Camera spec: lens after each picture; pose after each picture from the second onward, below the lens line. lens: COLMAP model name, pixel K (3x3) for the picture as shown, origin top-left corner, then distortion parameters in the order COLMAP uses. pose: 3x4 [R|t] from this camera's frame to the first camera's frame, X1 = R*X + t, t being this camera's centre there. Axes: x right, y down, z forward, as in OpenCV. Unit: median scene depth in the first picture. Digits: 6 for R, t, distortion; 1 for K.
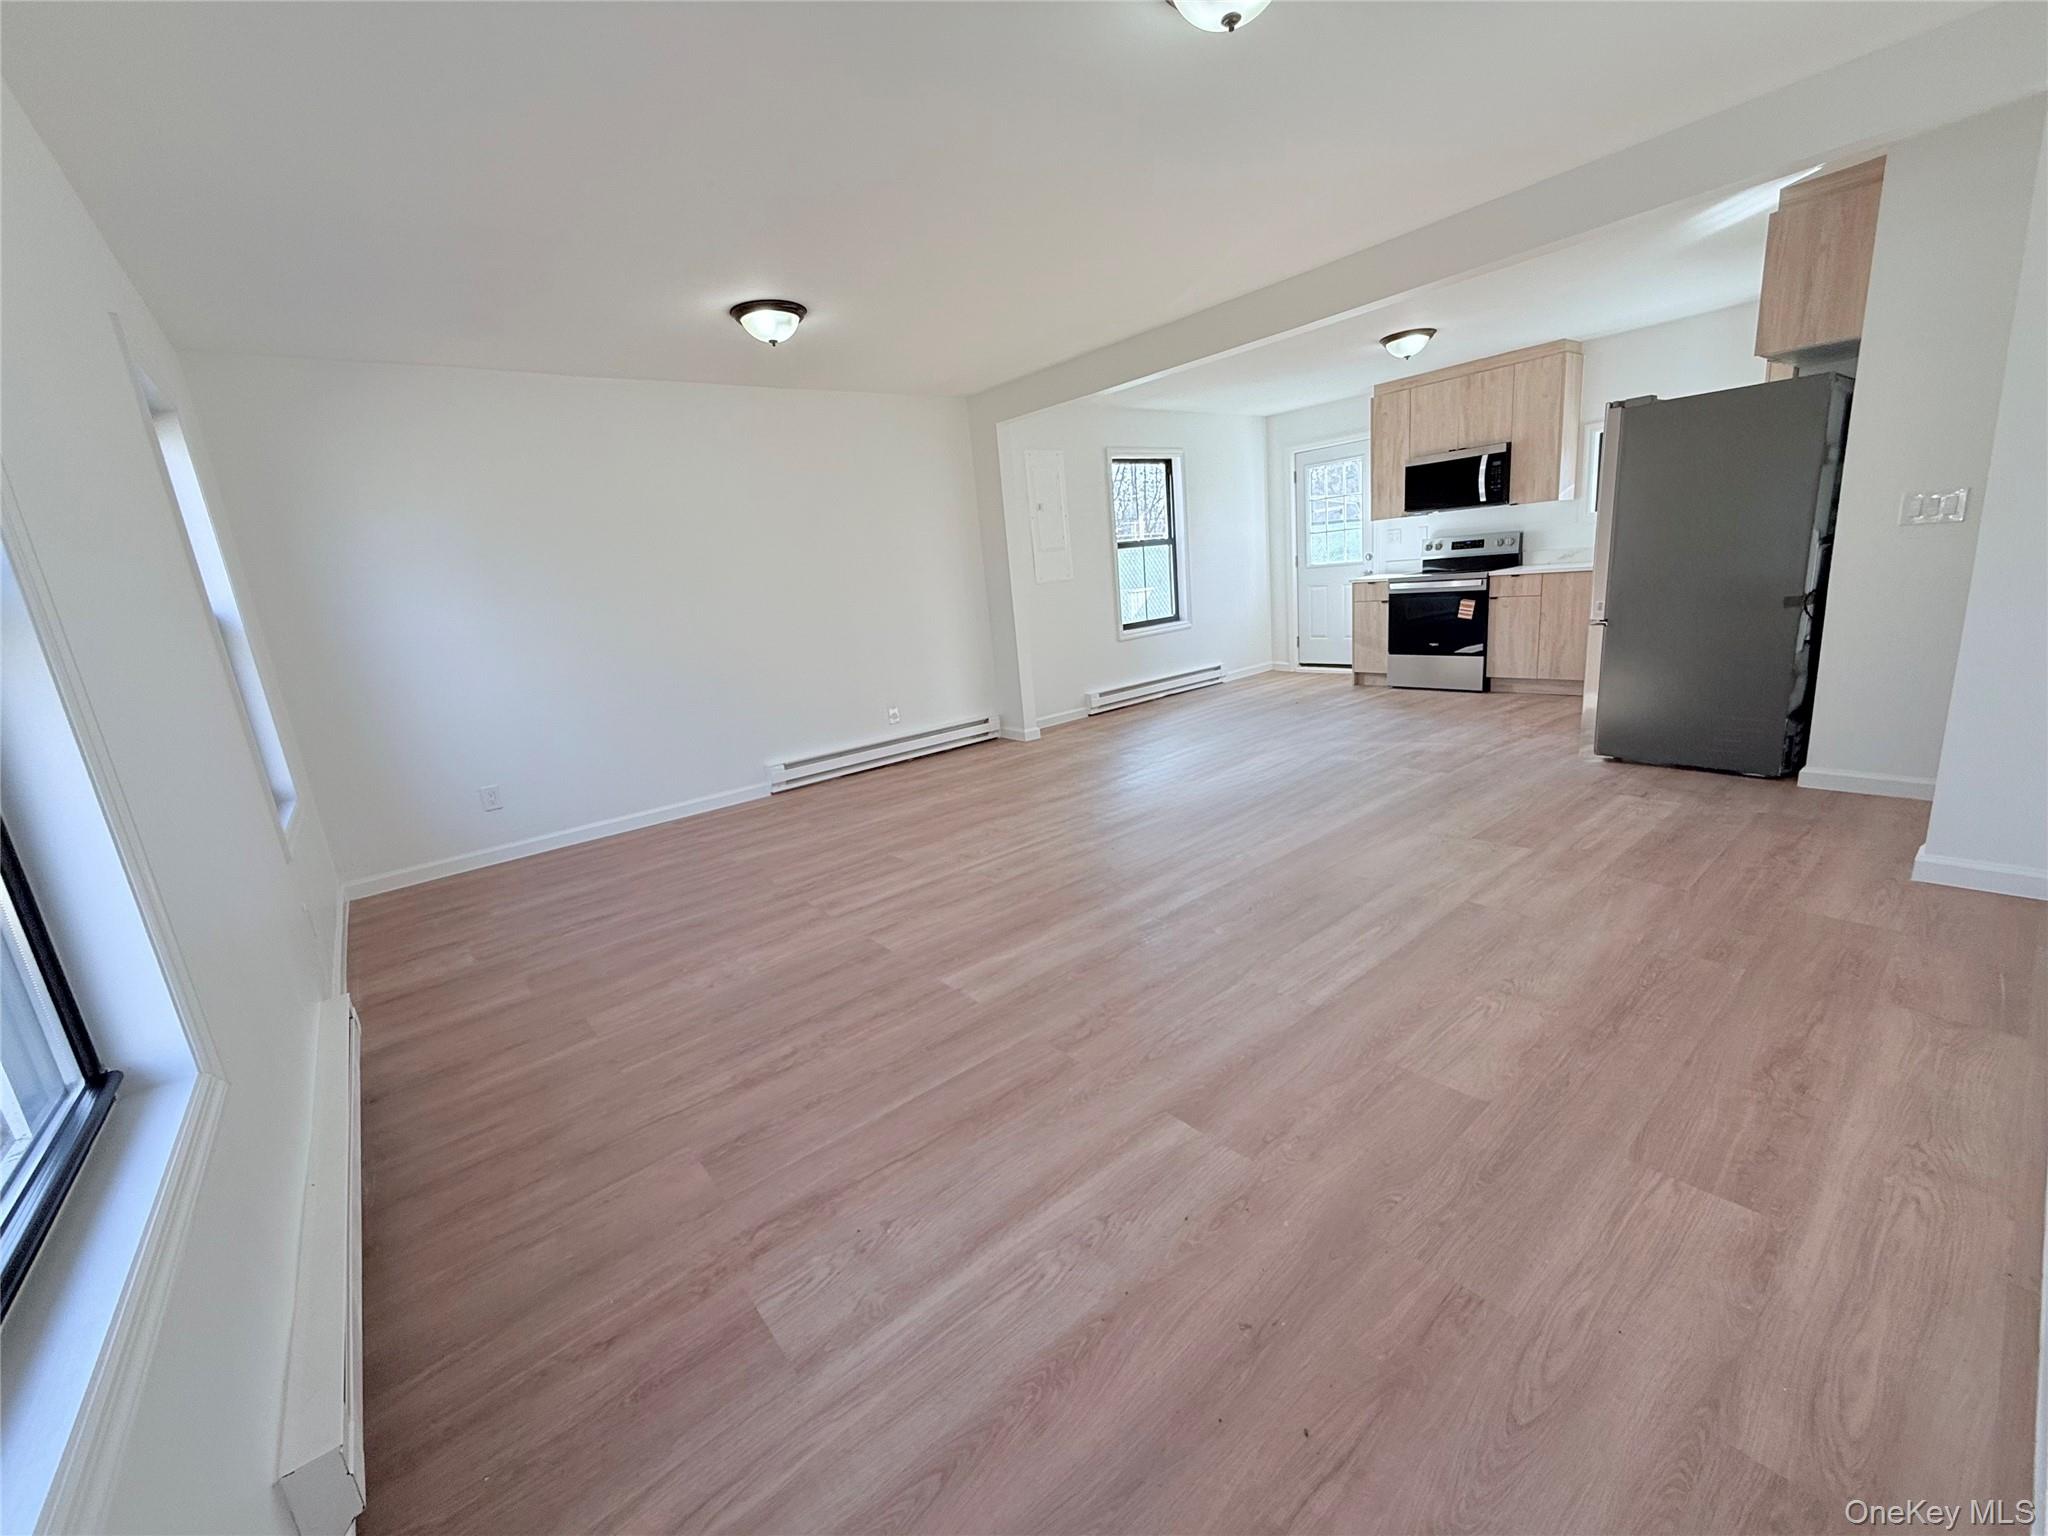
lens RADIAL K [[818.7, 0, 1020.7], [0, 818.7, 763.4], [0, 0, 1]] dist [-0.000217, 0.000405]
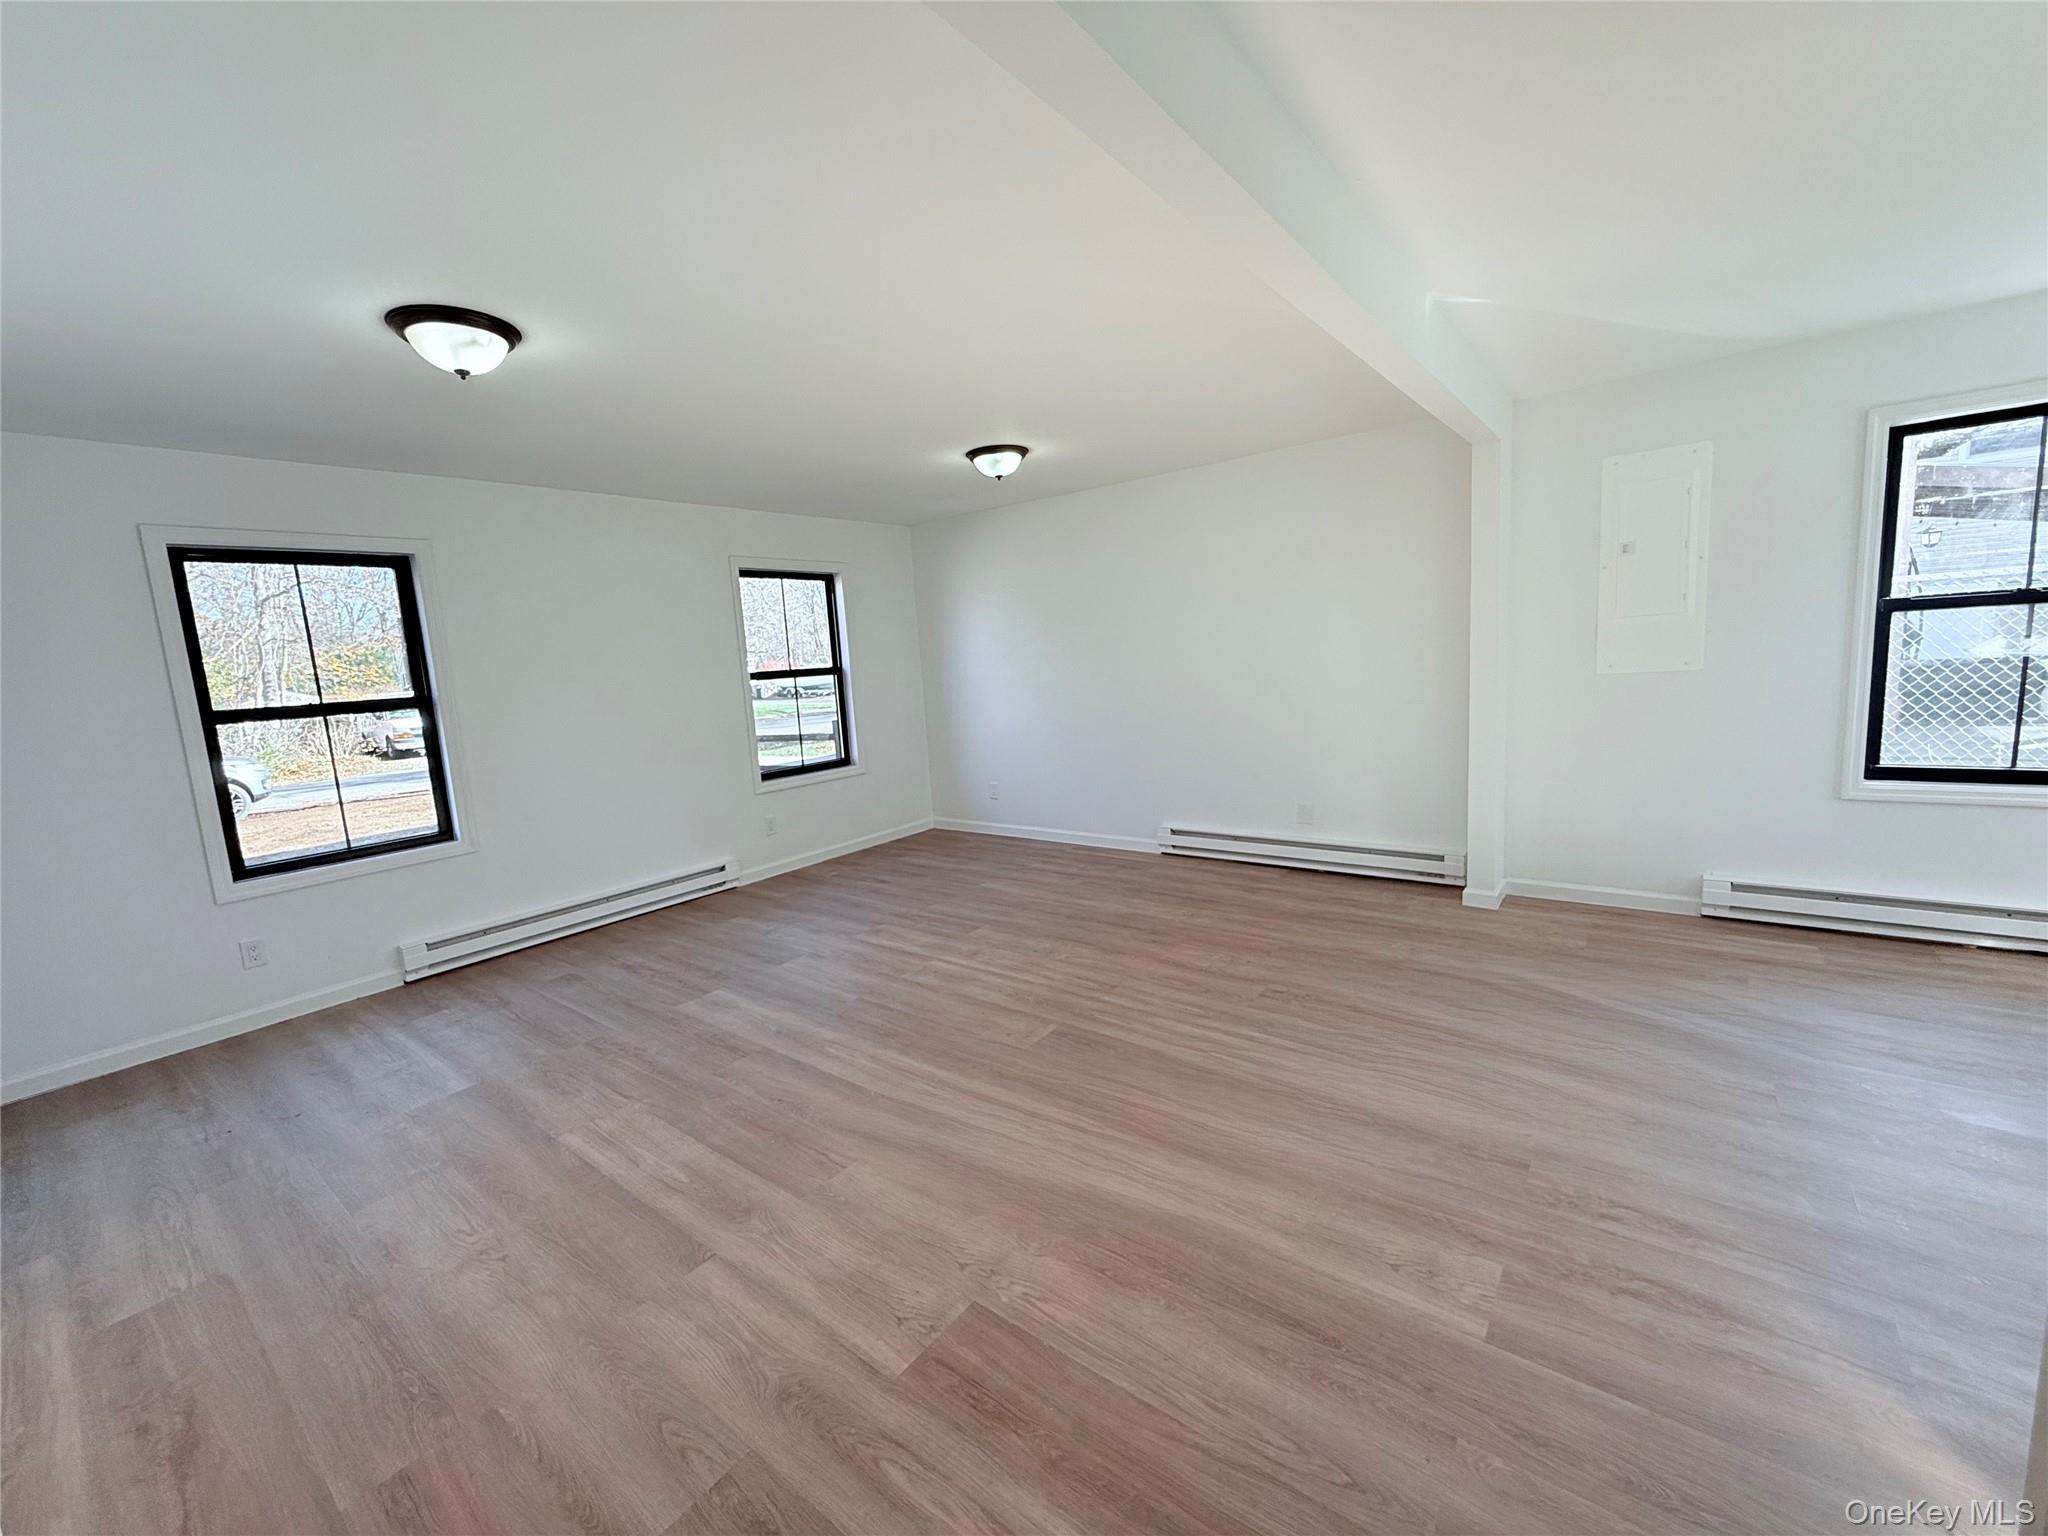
lens RADIAL K [[818.7, 0, 1020.7], [0, 818.7, 763.4], [0, 0, 1]] dist [-0.000217, 0.000405]
pose [[0.226188, 0.211261, -0.950898, 1.085979], [-0.182076, 0.968162, 0.171787, -0.380985], [0.956916, 0.134280, 0.257452, 0.921324]]
